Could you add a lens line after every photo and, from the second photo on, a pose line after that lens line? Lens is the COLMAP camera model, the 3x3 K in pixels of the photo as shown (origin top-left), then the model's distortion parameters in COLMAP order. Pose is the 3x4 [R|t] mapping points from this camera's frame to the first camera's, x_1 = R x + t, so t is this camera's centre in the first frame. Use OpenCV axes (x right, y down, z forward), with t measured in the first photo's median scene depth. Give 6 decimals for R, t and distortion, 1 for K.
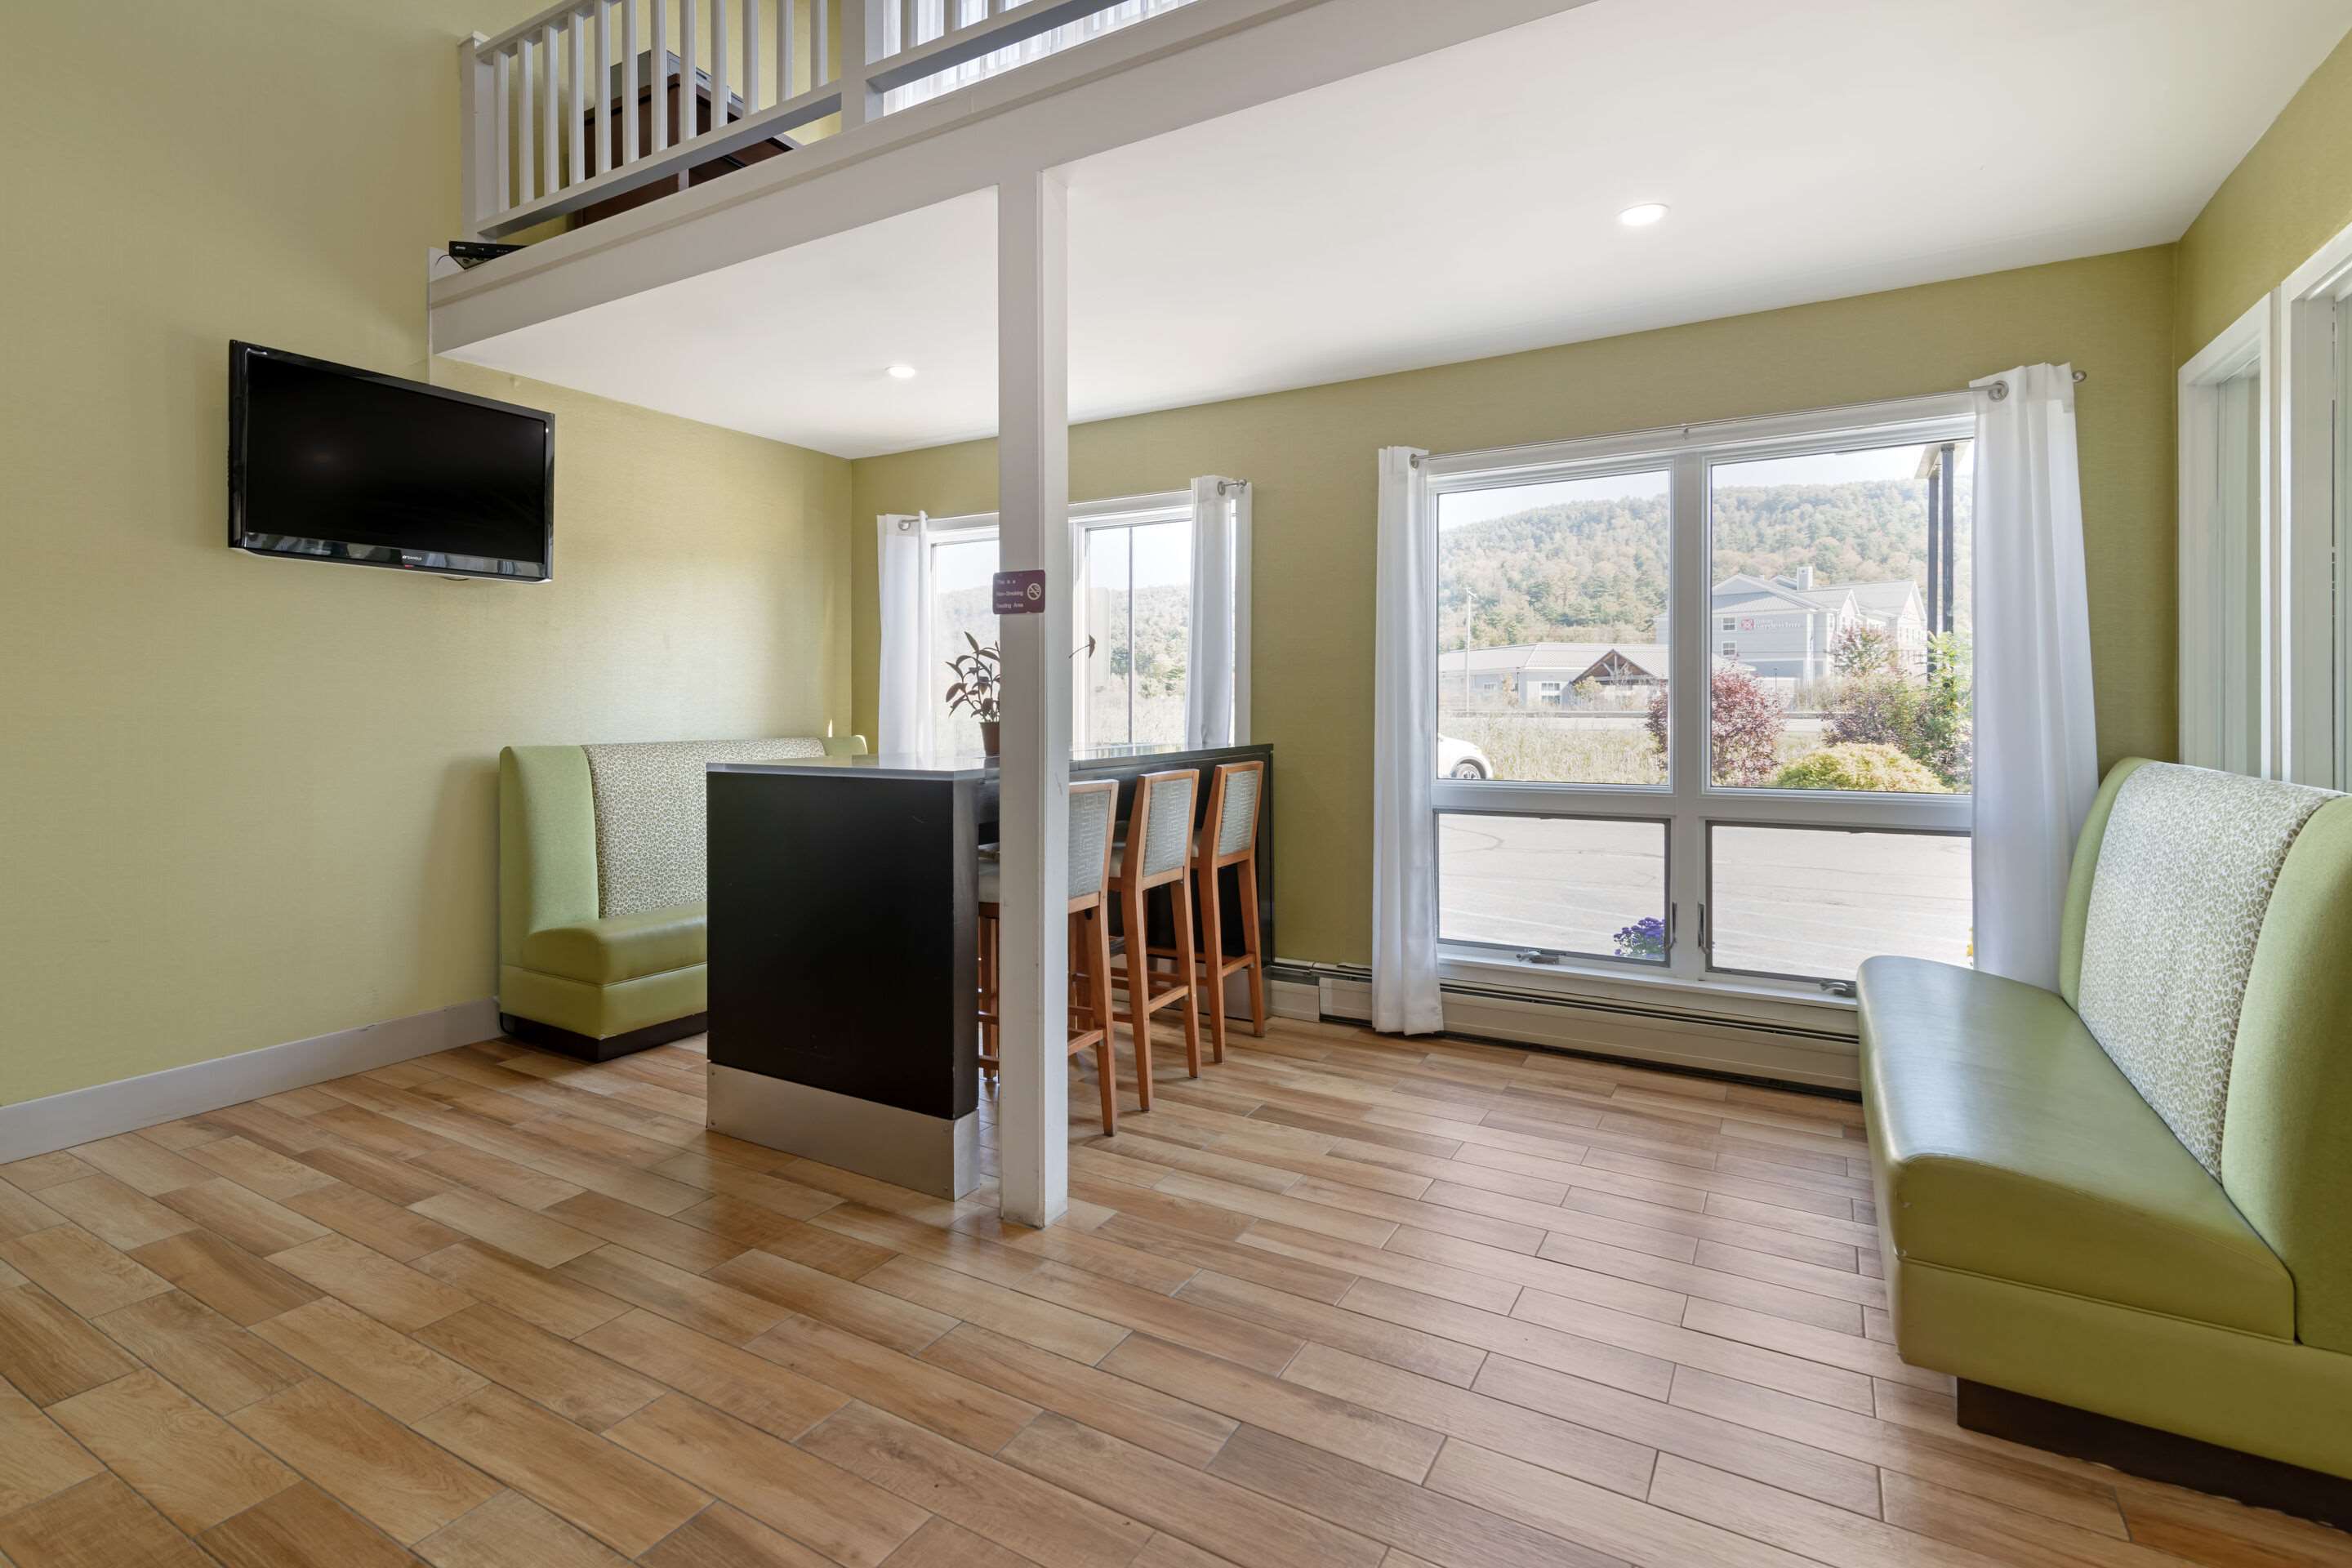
lens RADIAL K [[1127.4, 0, 1093.2], [0, 1127.4, 720.1], [0, 0, 1]] dist [0.012871, -0.001767]
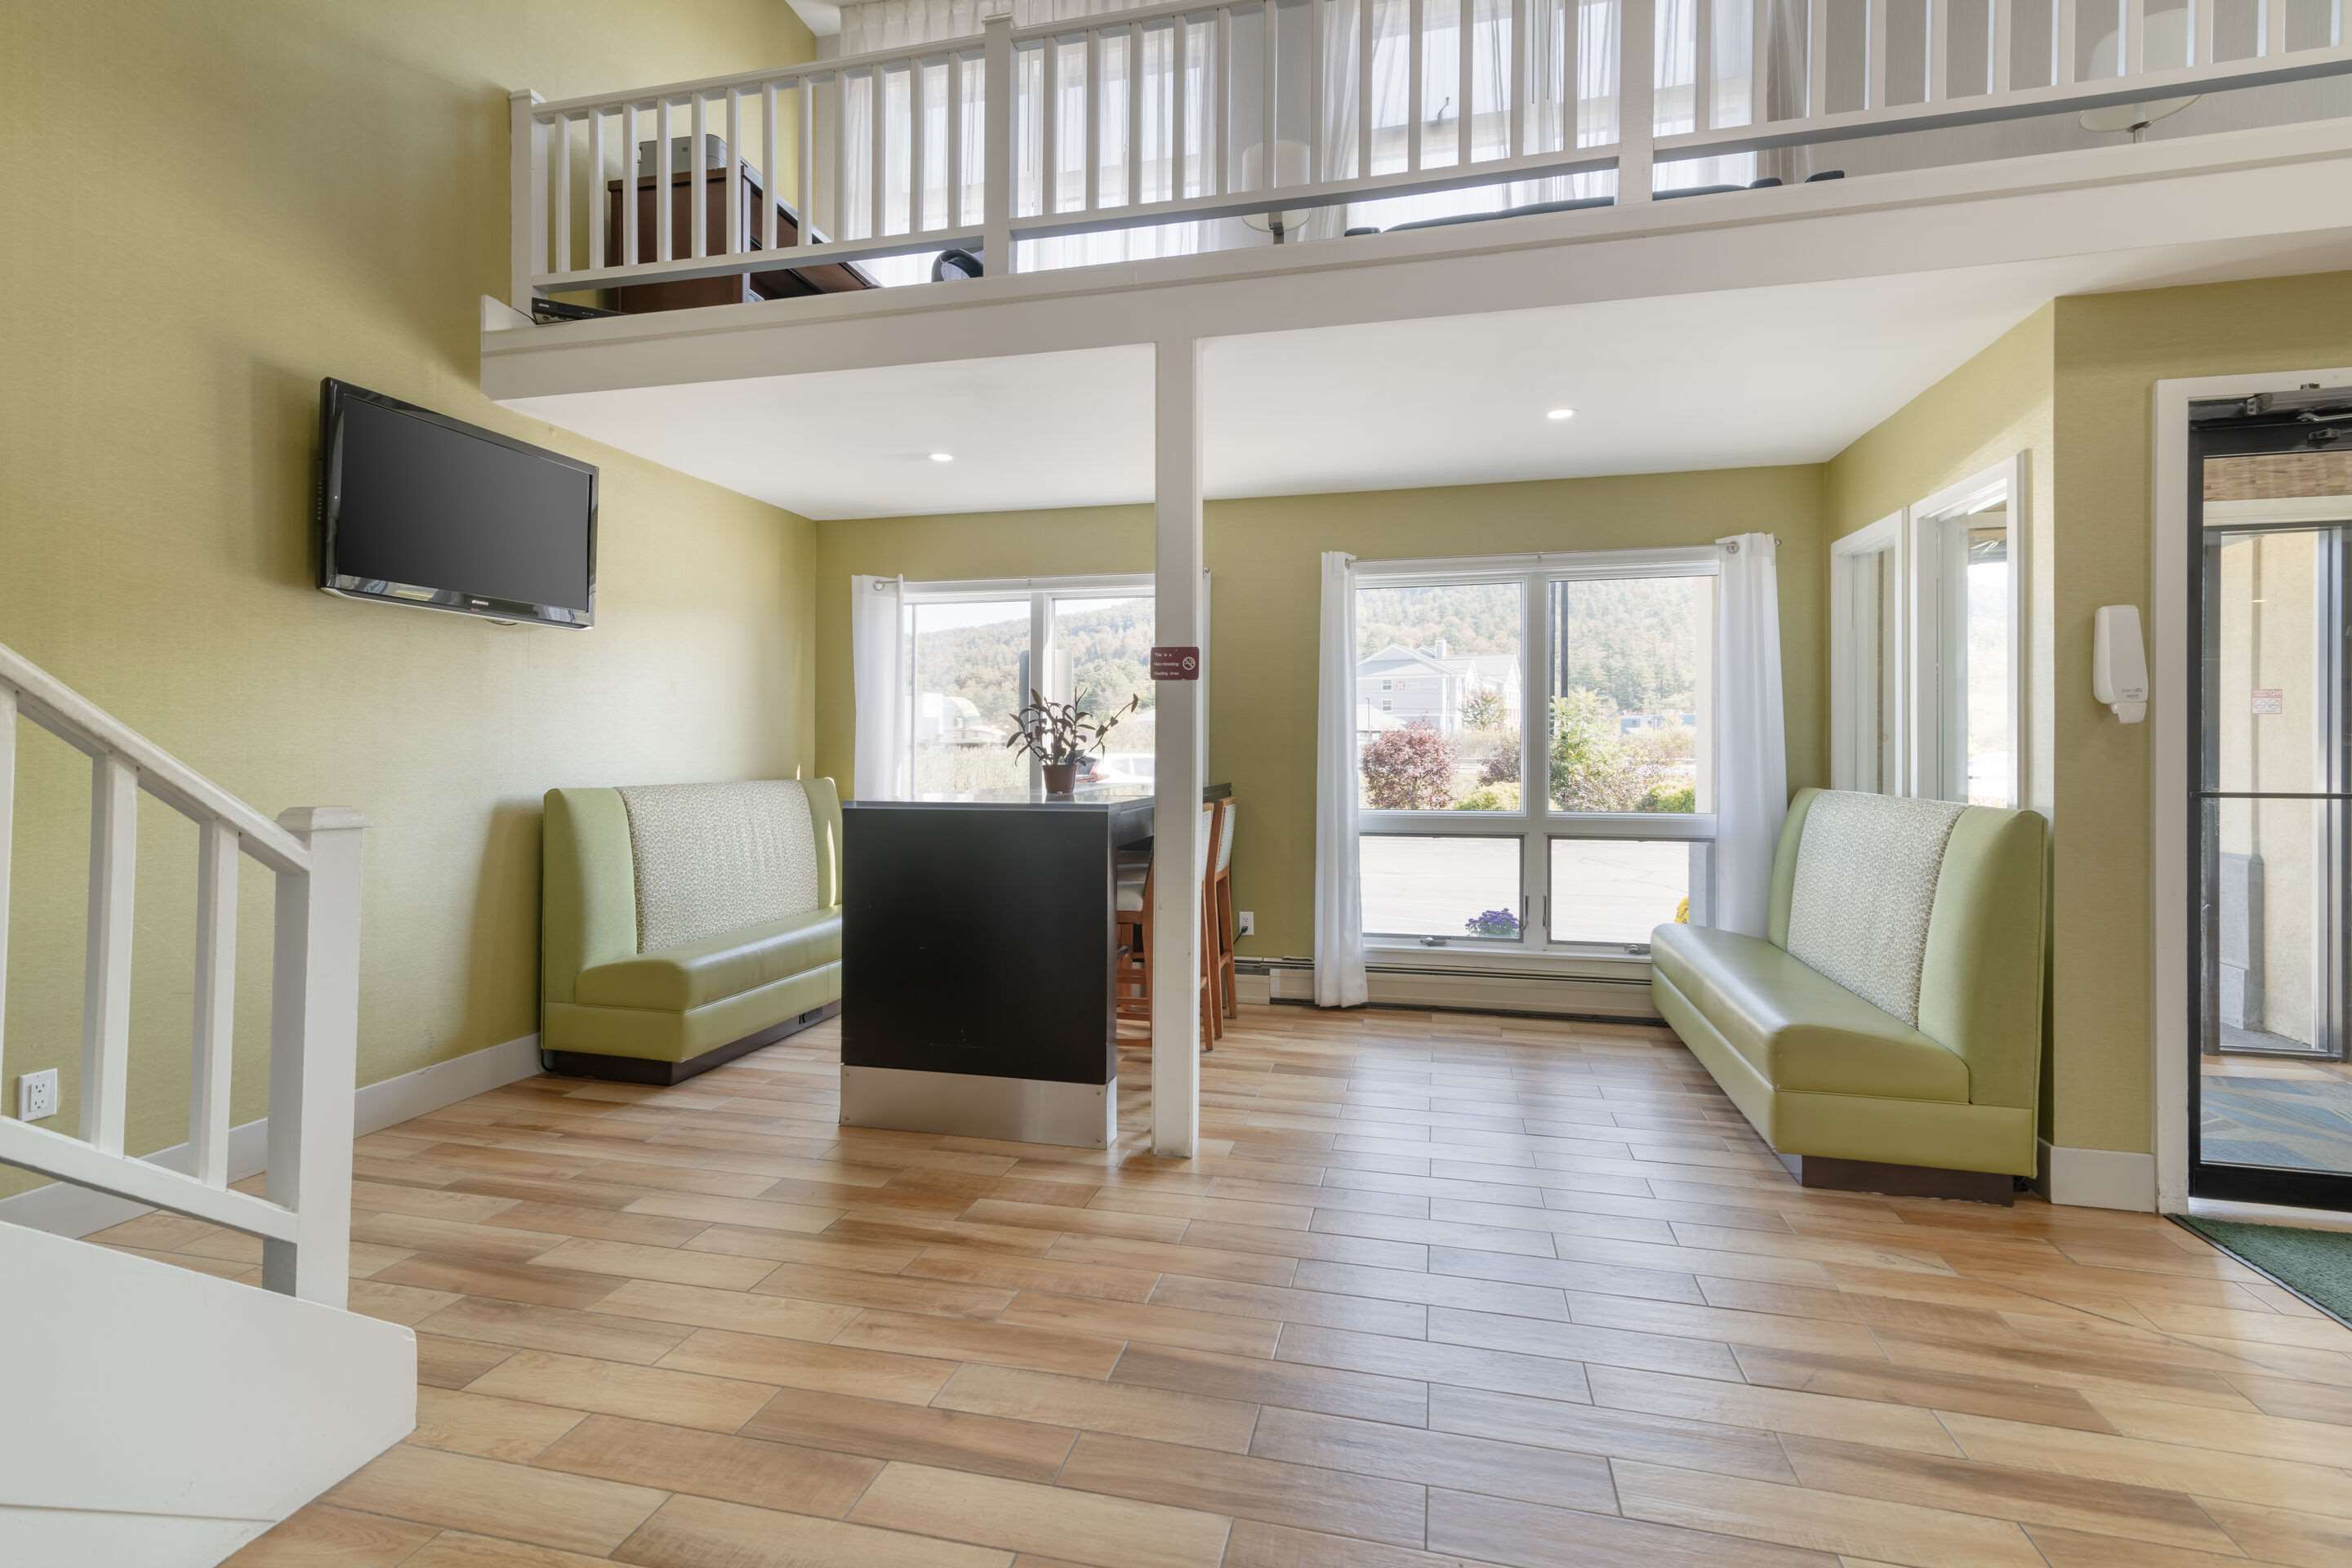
lens RADIAL K [[1064.1, 0, 1166.0], [0, 1064.1, 763.7], [0, 0, 1]] dist [0.008800, -0.001544]
pose [[0.949459, 0.000882, 0.313889, -0.352114], [-0.000792, 1.000000, -0.000417, 0.000729], [-0.313889, 0.000147, 0.949460, -0.110566]]
